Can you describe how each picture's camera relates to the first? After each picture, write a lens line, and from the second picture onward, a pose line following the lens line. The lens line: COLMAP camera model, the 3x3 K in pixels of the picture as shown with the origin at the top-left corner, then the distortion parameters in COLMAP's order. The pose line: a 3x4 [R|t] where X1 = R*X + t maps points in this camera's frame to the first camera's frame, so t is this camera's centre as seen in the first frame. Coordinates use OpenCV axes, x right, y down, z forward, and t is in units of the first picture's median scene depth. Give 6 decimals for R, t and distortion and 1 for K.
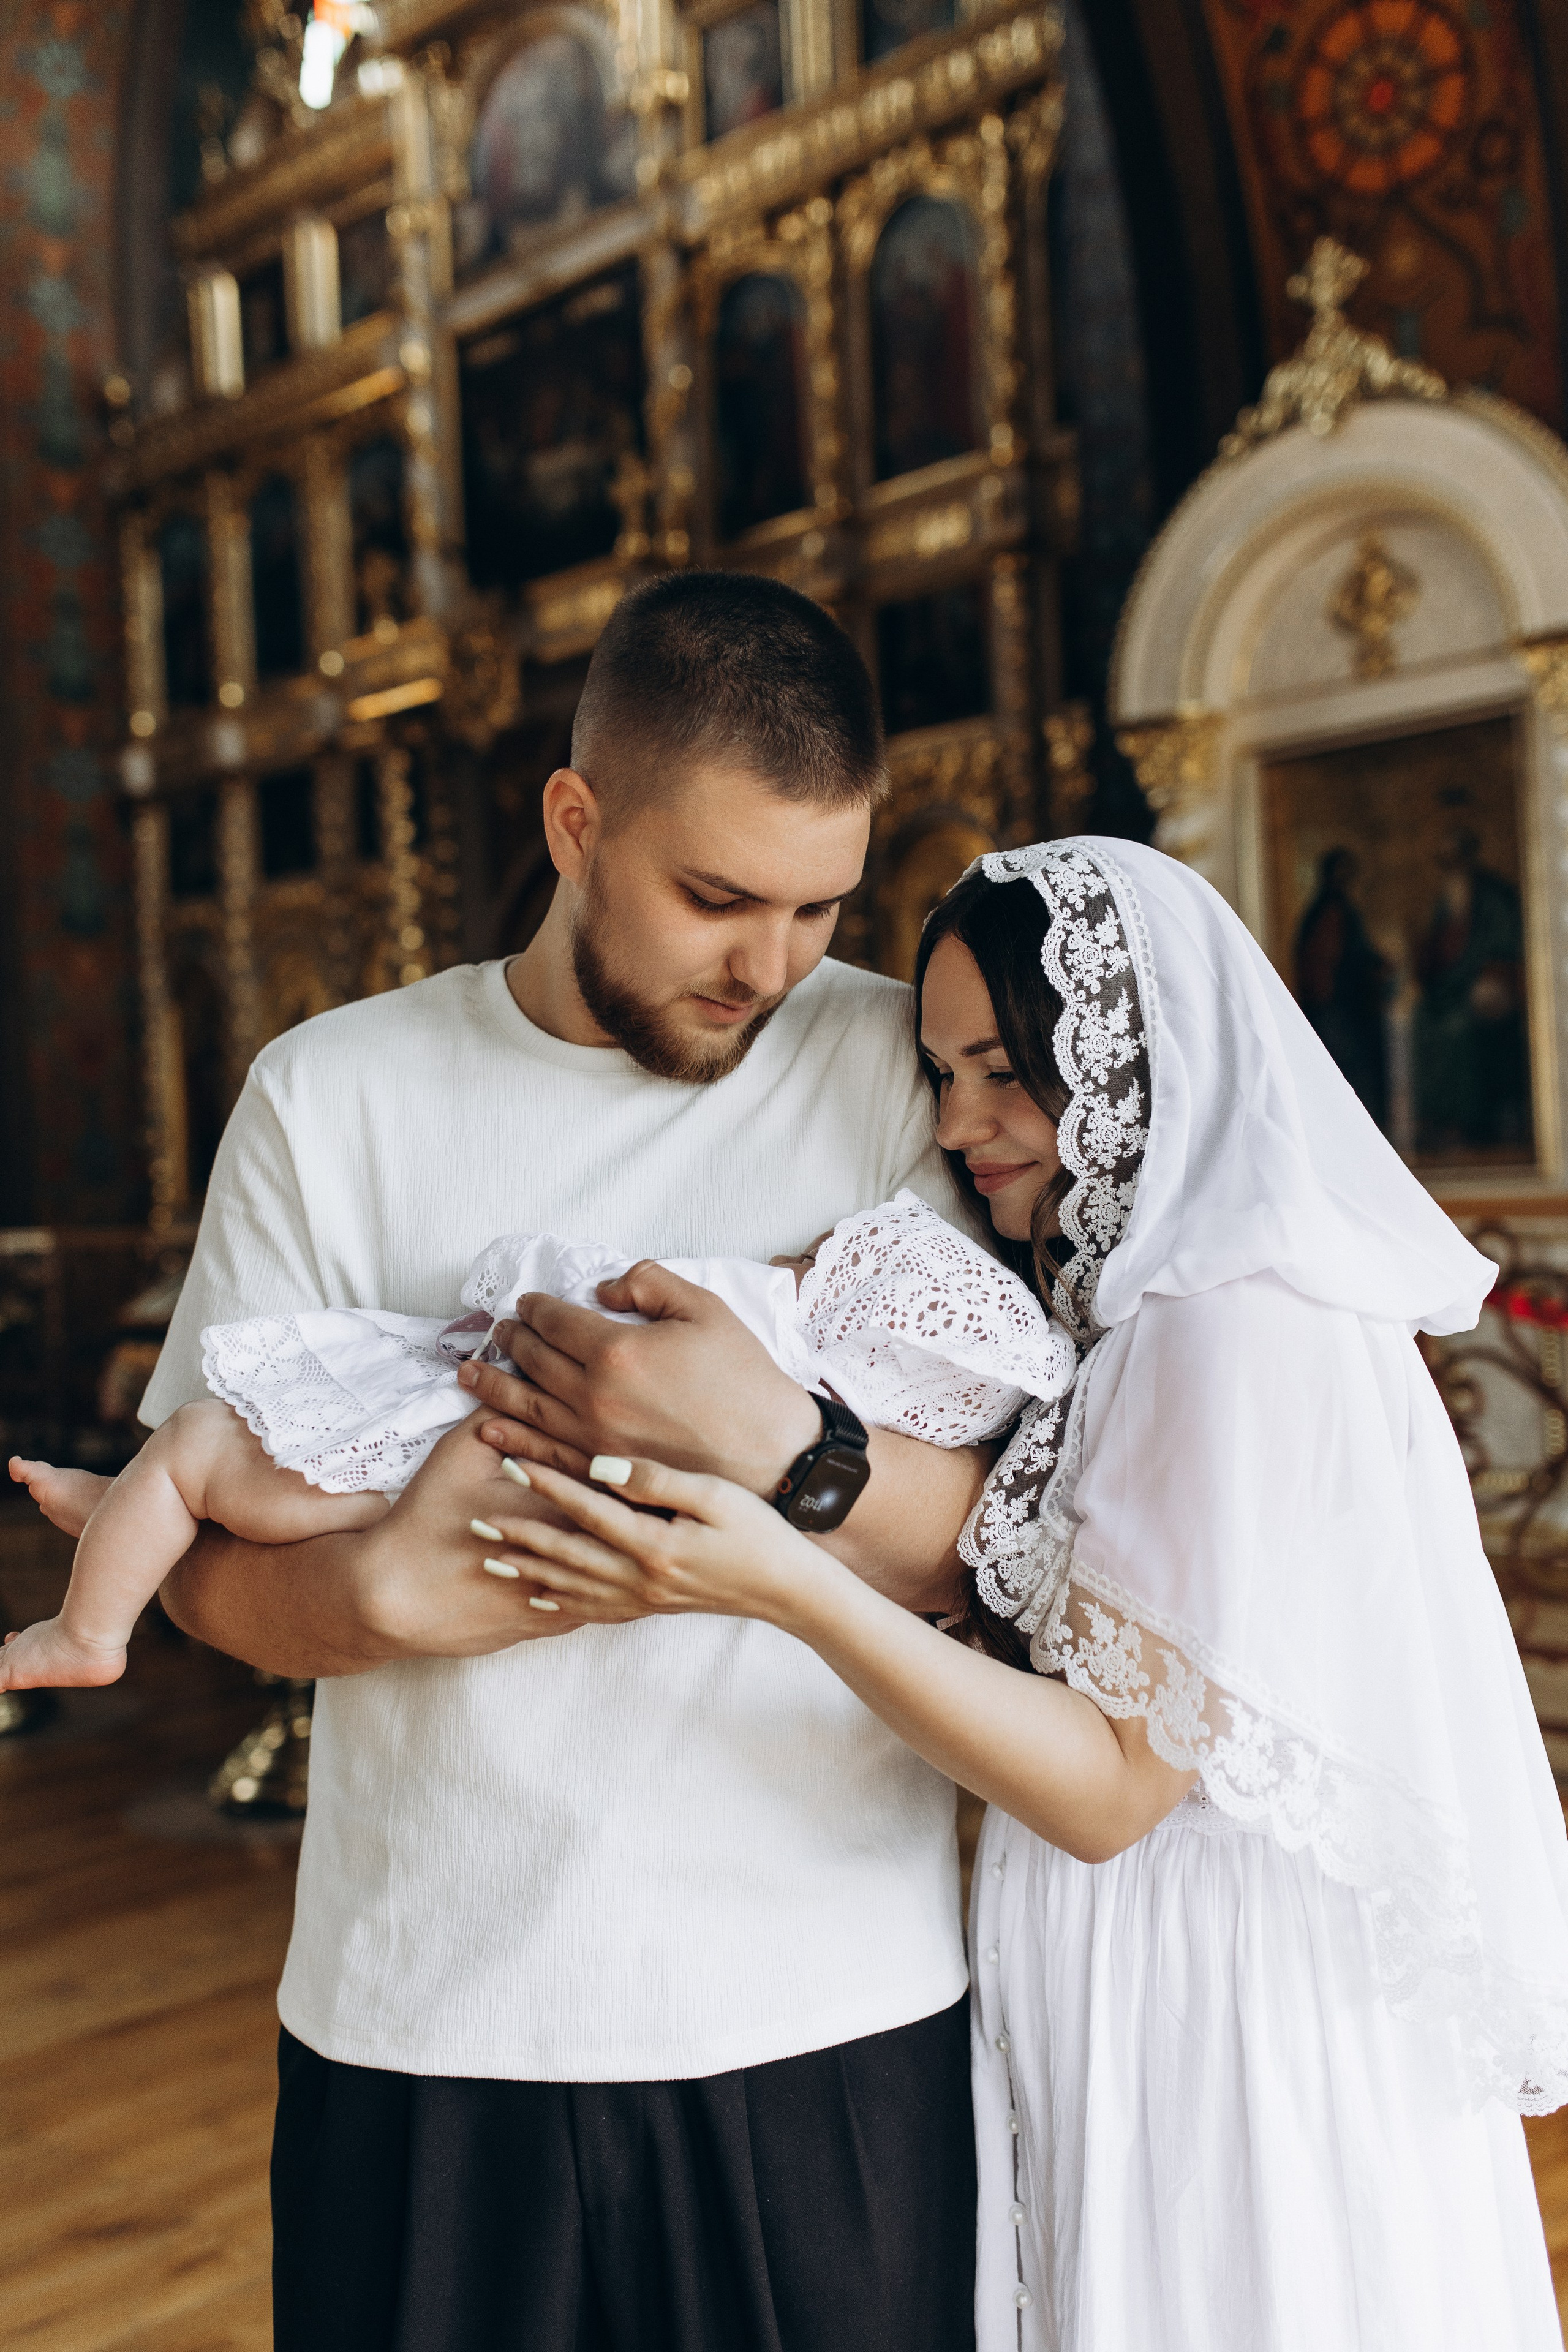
lens RADIAL K [[2244.3, 0, 795.4], [0, 2244.3, 1183.2], [0, 0, 1]] dist [0.063458, -0.149796]
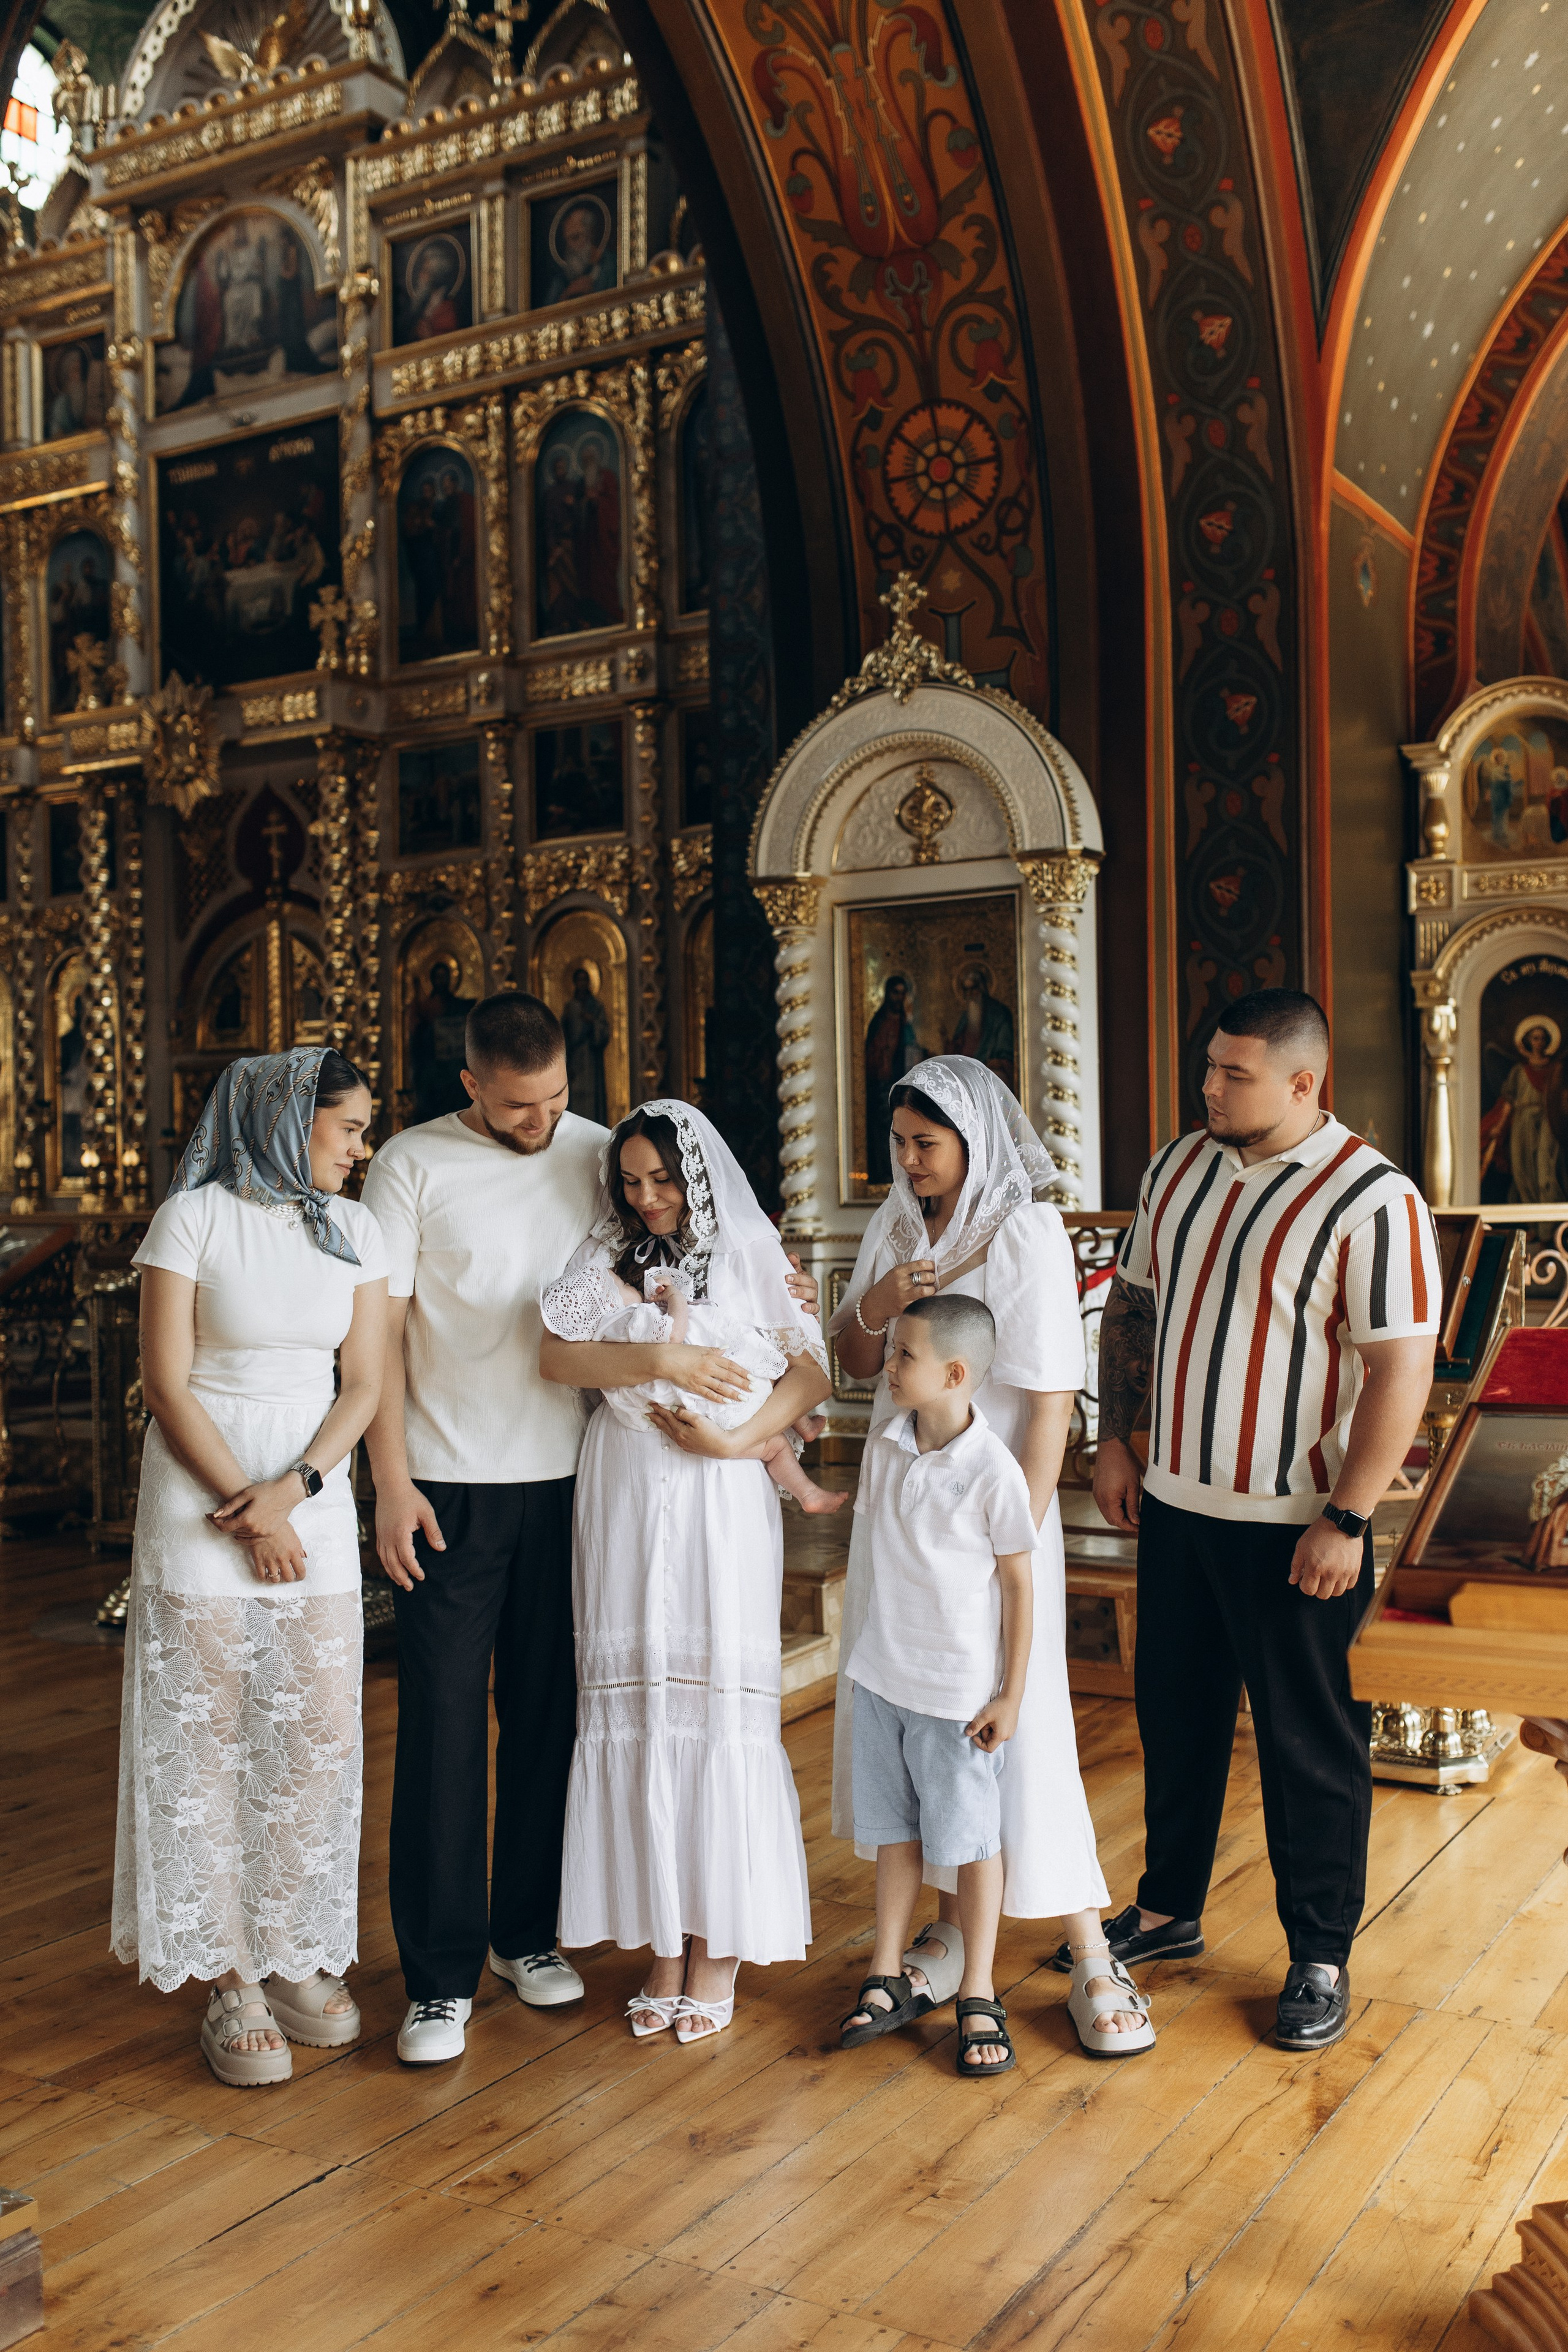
lens RADIAL K [[2244.3, 0, 795.4], [0, 2244.3, 1183.2], [0, 0, 1]] dist [0.063458, -0.149796]
pose [[0.976366, 0.031216, 0.213858, -0.080123], [-0.030196, 0.999512, -0.008037, 0.000876], [-0.214004, 0.001389, 0.976832, -0.250832]]
